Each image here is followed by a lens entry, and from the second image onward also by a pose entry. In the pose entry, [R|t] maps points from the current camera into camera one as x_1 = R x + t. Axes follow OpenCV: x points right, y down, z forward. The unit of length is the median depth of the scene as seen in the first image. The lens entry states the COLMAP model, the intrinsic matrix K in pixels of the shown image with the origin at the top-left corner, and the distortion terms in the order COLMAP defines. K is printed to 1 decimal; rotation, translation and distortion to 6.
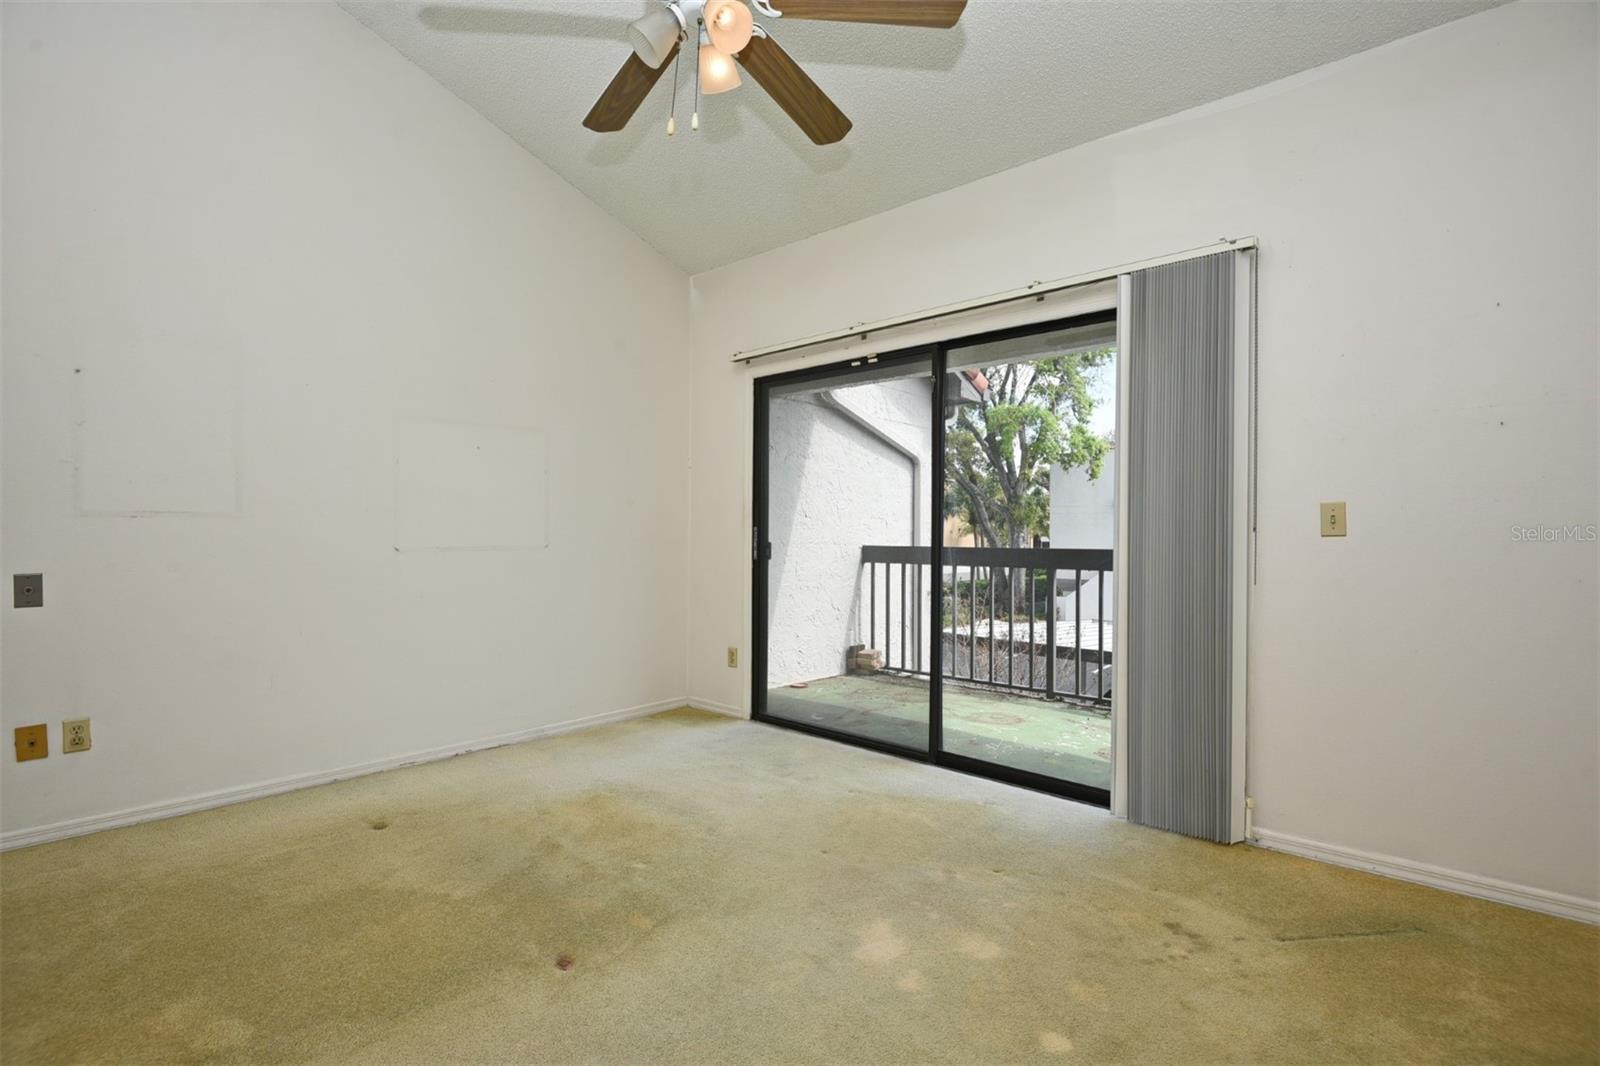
lens RADIAL K [[726.3, 0, 798.7], [0, 726.3, 539.8], [0, 0, 1]] dist [-0.000339, 0.000656]
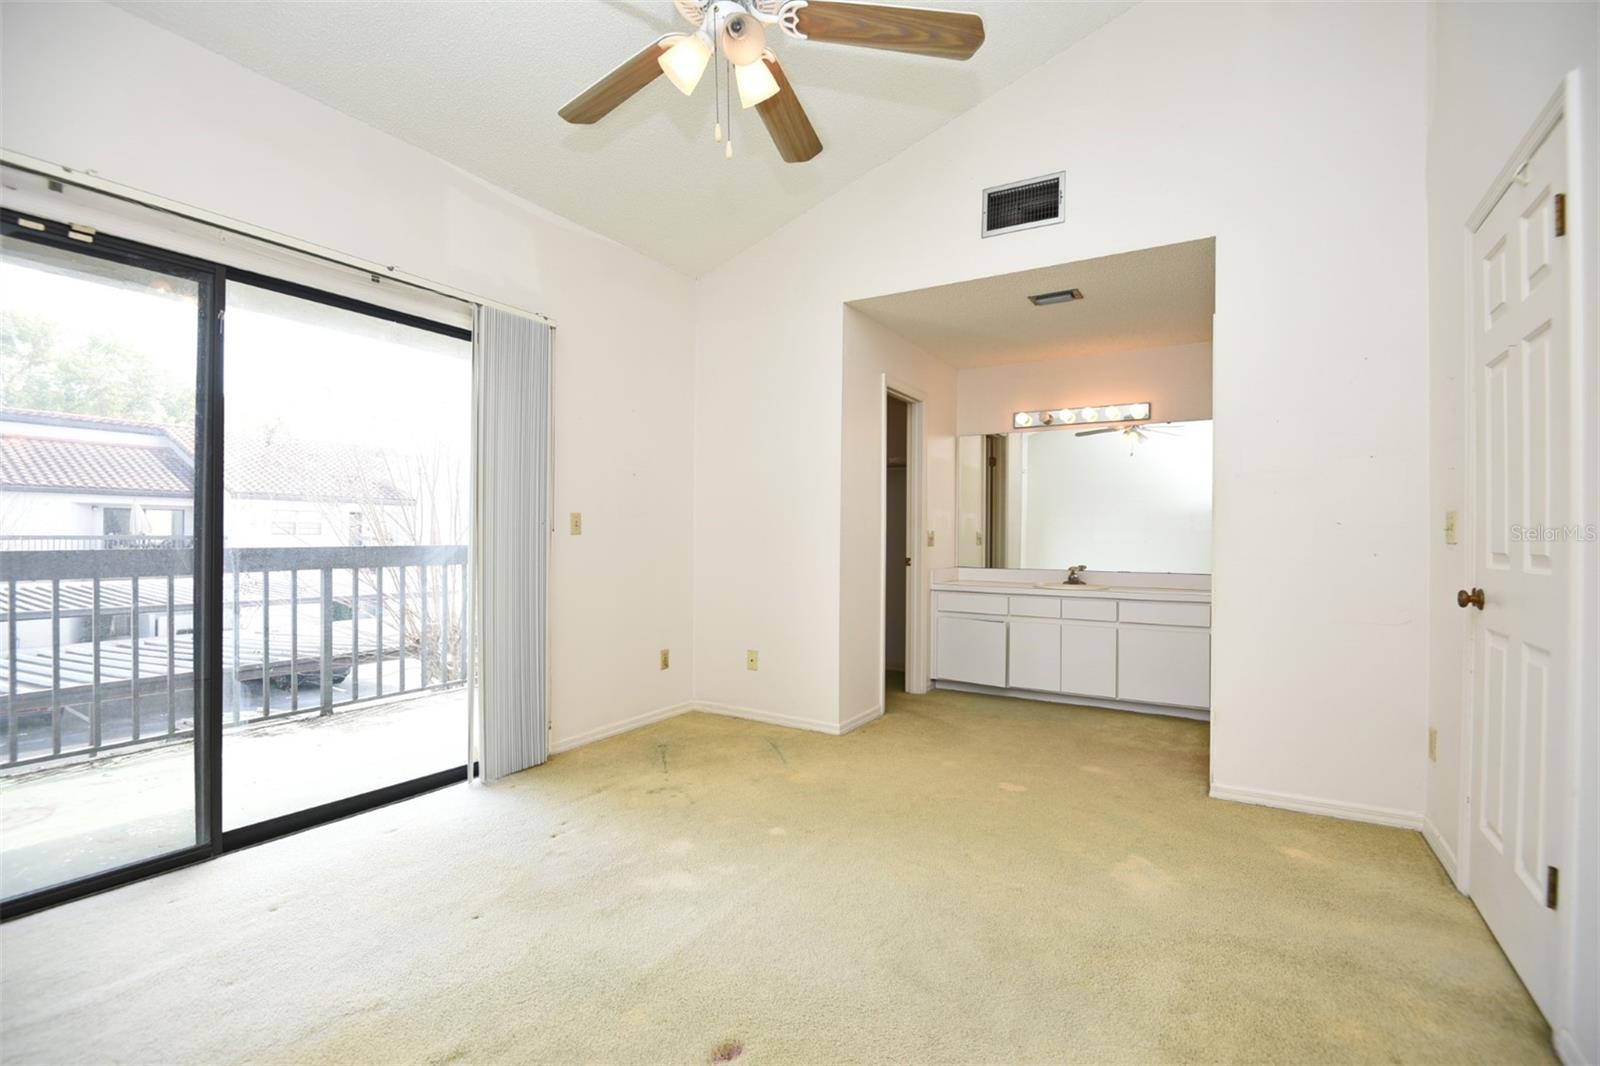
lens RADIAL K [[726.3, 0, 798.6], [0, 726.3, 528.6], [0, 0, 1]] dist [-0.000339, 0.000656]
pose [[-0.160267, 0.007163, 0.987048, -0.708565], [0.007987, 0.999950, -0.005960, -0.002633], [-0.987041, 0.006929, -0.160316, 0.646522]]
